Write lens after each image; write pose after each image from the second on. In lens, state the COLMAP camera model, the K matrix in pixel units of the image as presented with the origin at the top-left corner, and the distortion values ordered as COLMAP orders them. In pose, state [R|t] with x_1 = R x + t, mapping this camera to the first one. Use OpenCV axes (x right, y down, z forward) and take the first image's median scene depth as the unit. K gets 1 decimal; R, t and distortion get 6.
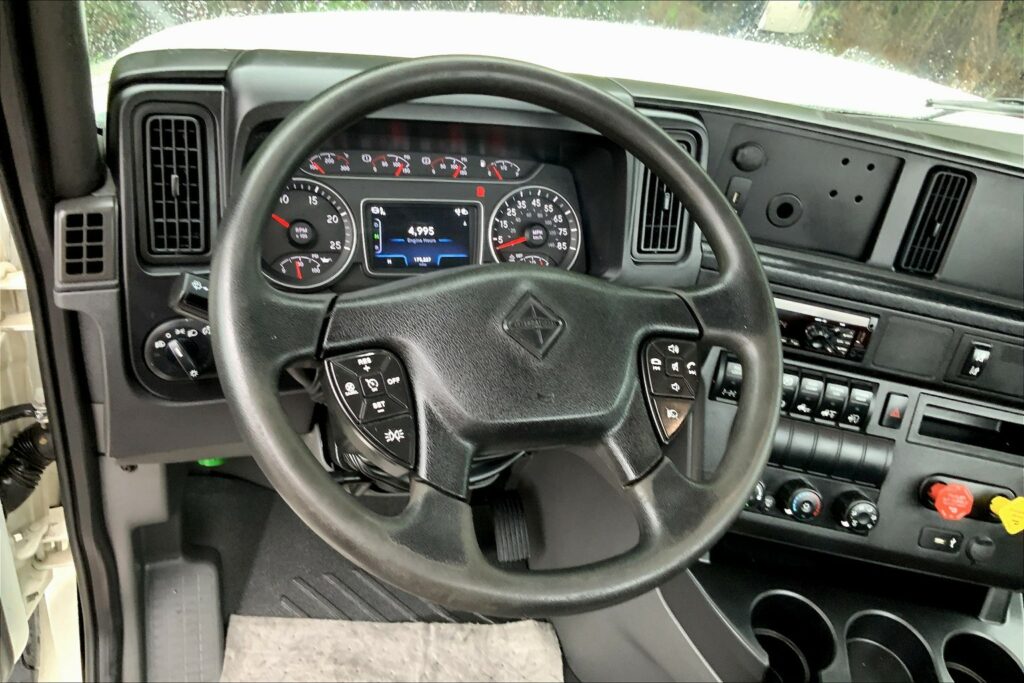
lens RADIAL K [[824.3, 0, 512.0], [0, 824.3, 341.5], [0, 0, 1]] dist [0.076510, -0.167400]
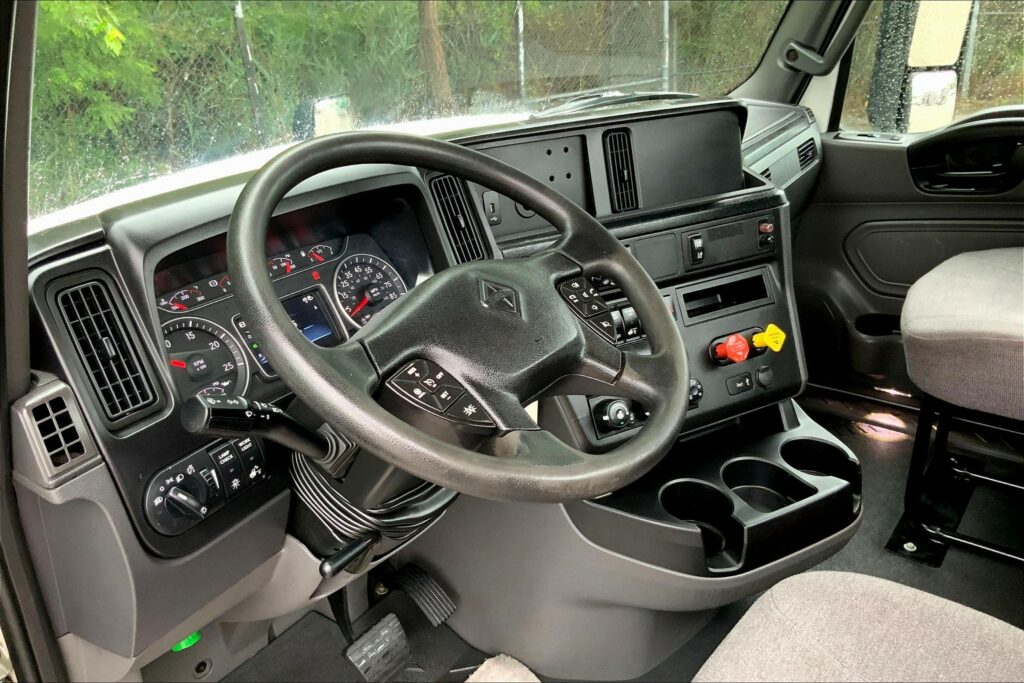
lens RADIAL K [[853.8, 0, 511.7], [0, 853.8, 347.3], [0, 0, 1]] dist [0.073261, -0.153701]
pose [[0.788264, -0.421177, 0.448608, -0.376053], [0.485904, 0.873357, -0.033845, 0.065452], [-0.377540, 0.244659, 0.893088, -0.088877]]
